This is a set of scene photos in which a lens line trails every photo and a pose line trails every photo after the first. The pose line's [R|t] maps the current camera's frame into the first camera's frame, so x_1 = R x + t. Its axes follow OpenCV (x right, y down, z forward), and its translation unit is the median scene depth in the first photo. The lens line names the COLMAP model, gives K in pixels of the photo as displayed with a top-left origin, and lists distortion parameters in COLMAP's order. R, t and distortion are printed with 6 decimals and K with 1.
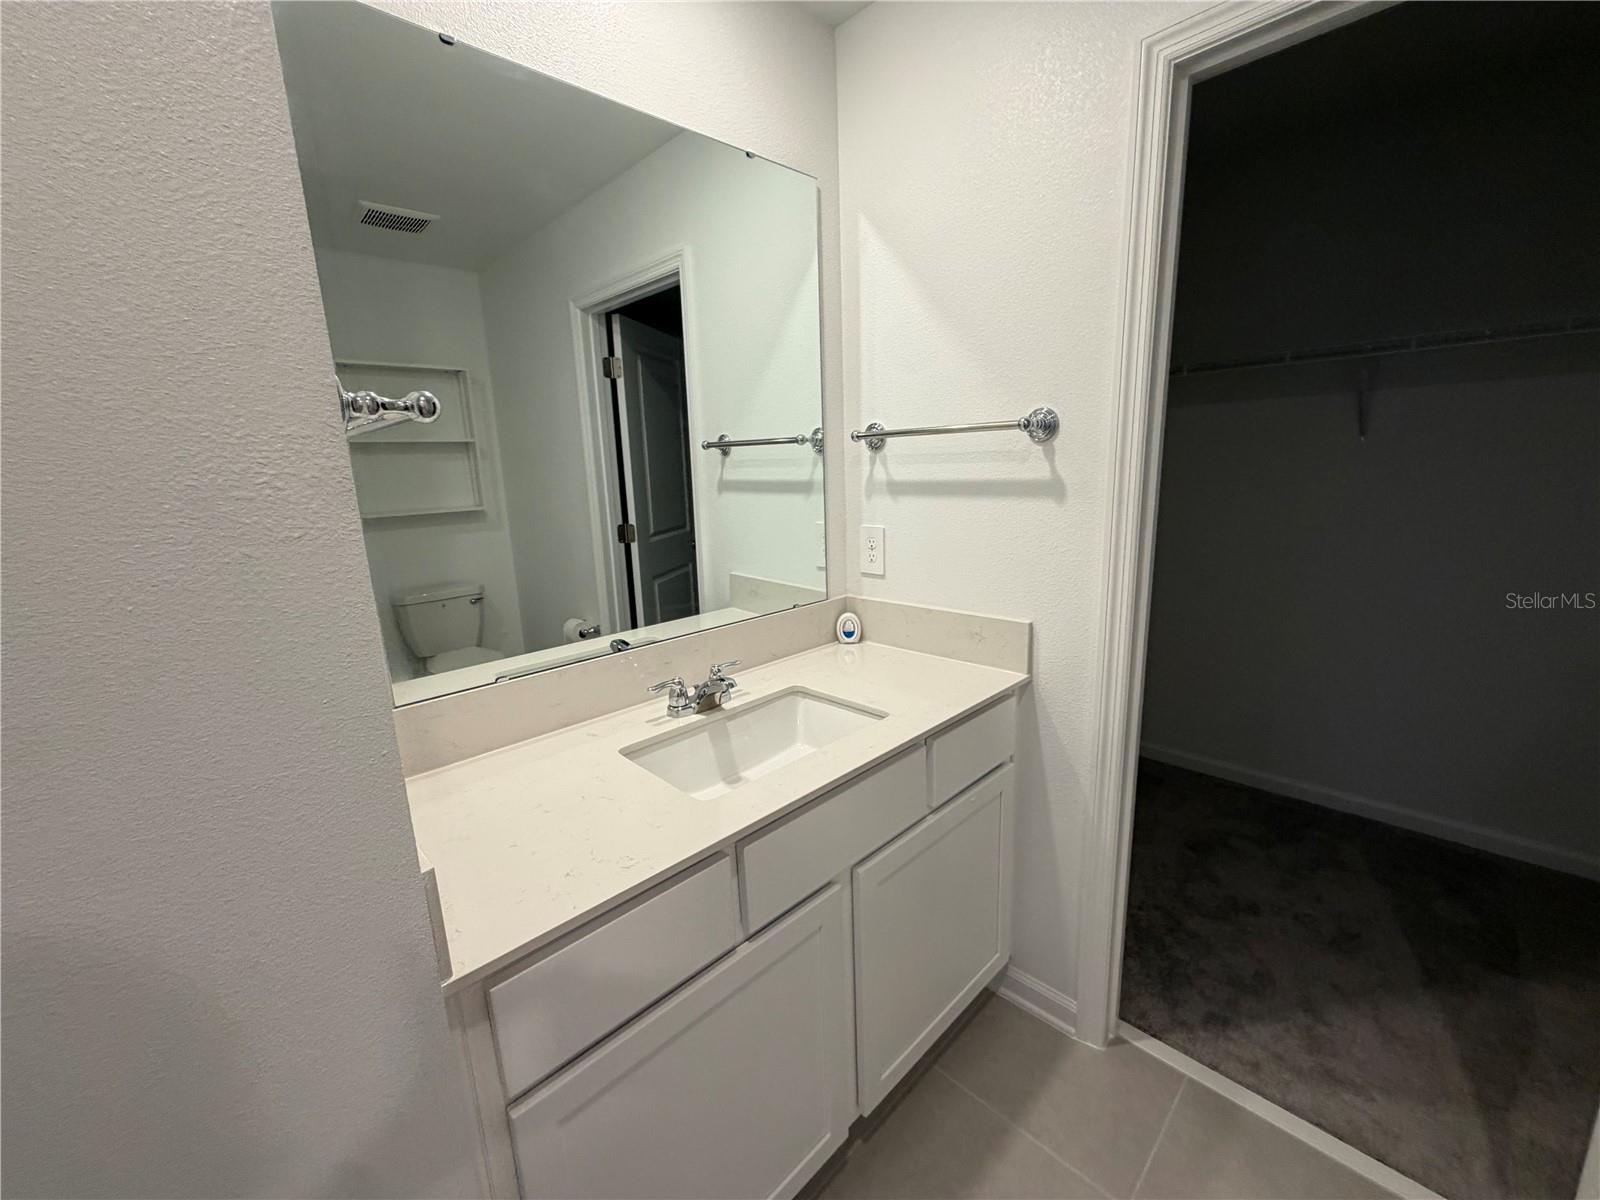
lens RADIAL K [[637.3, 0, 796.8], [0, 637.3, 599.1], [0, 0, 1]] dist [-0.001456, -0.000111]
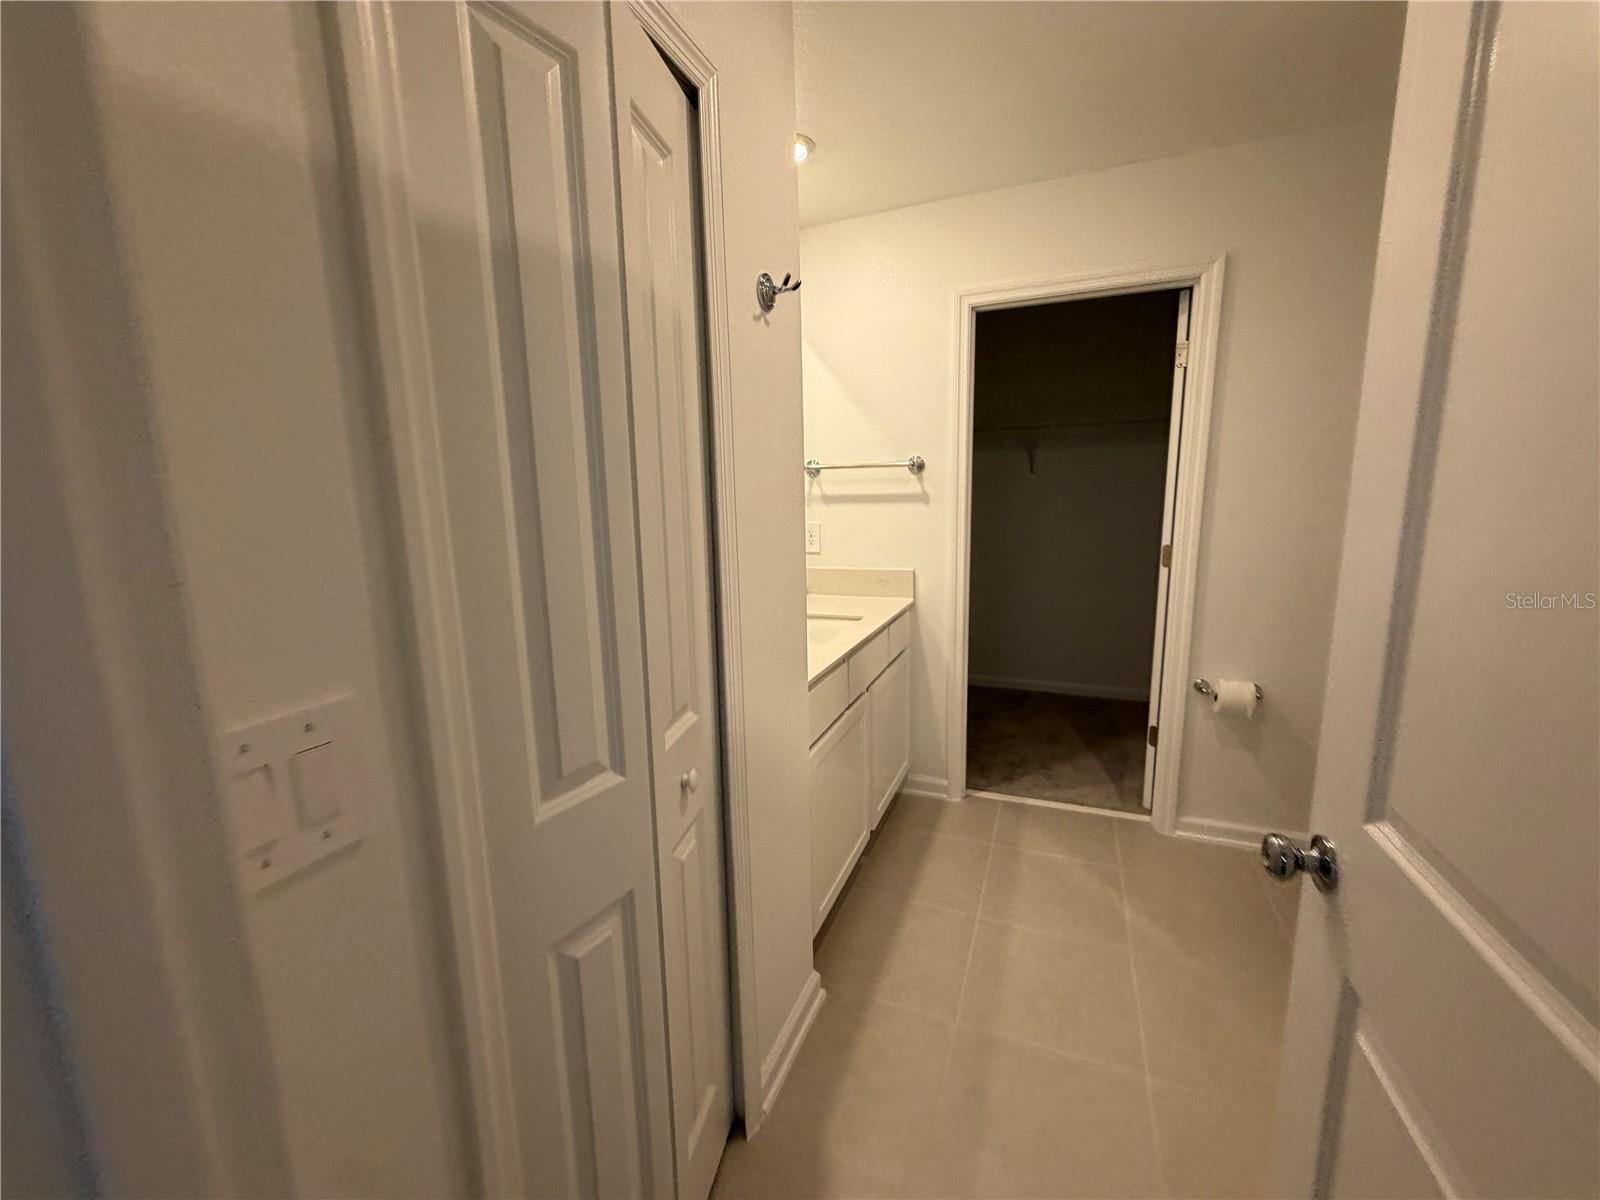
lens RADIAL K [[637.3, 0, 806.2], [0, 637.3, 600.7], [0, 0, 1]] dist [-0.001456, -0.000111]
pose [[0.915596, -0.059674, 0.397646, -0.629469], [0.075376, 0.996867, -0.023959, 0.138921], [-0.394970, 0.051910, 0.917226, -0.543416]]
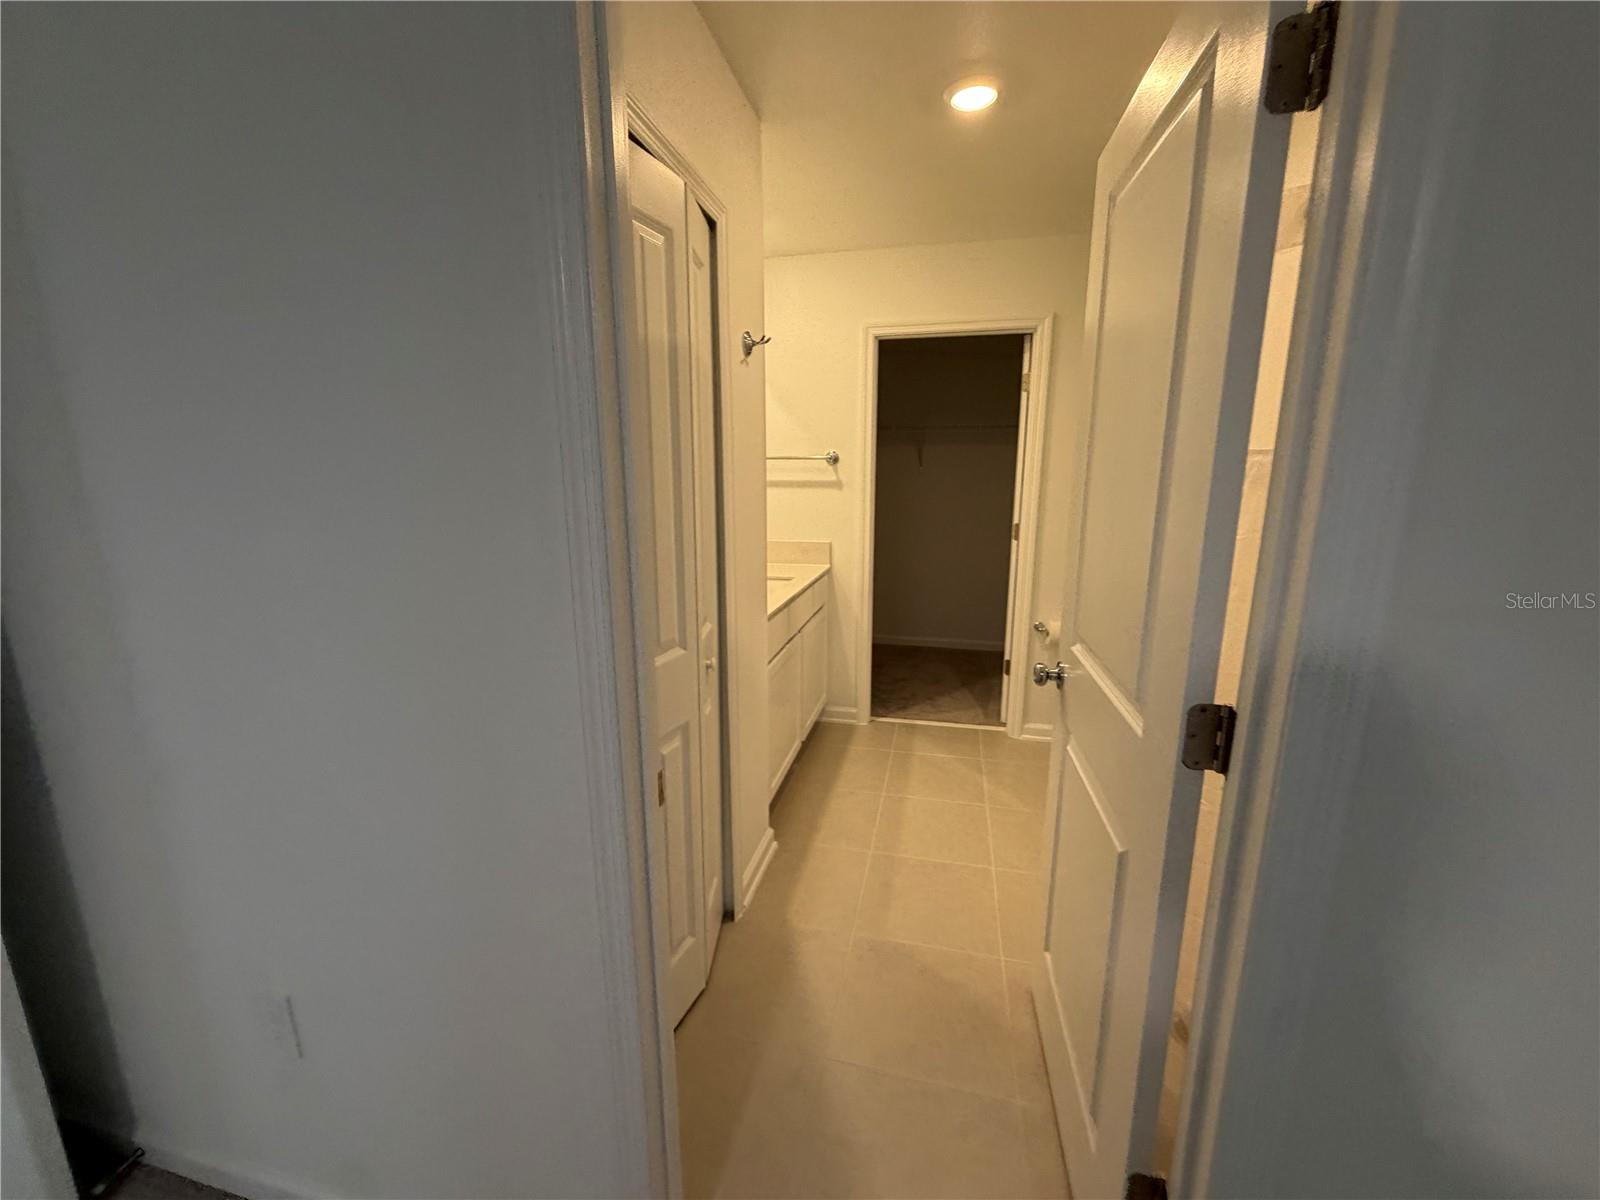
lens RADIAL K [[637.3, 0, 811.4], [0, 637.3, 601.4], [0, 0, 1]] dist [-0.001456, -0.000111]
pose [[0.834497, -0.079580, 0.545236, -0.932702], [0.084469, 0.996295, 0.016132, 0.199655], [-0.544500, 0.032594, 0.838127, -0.865456]]
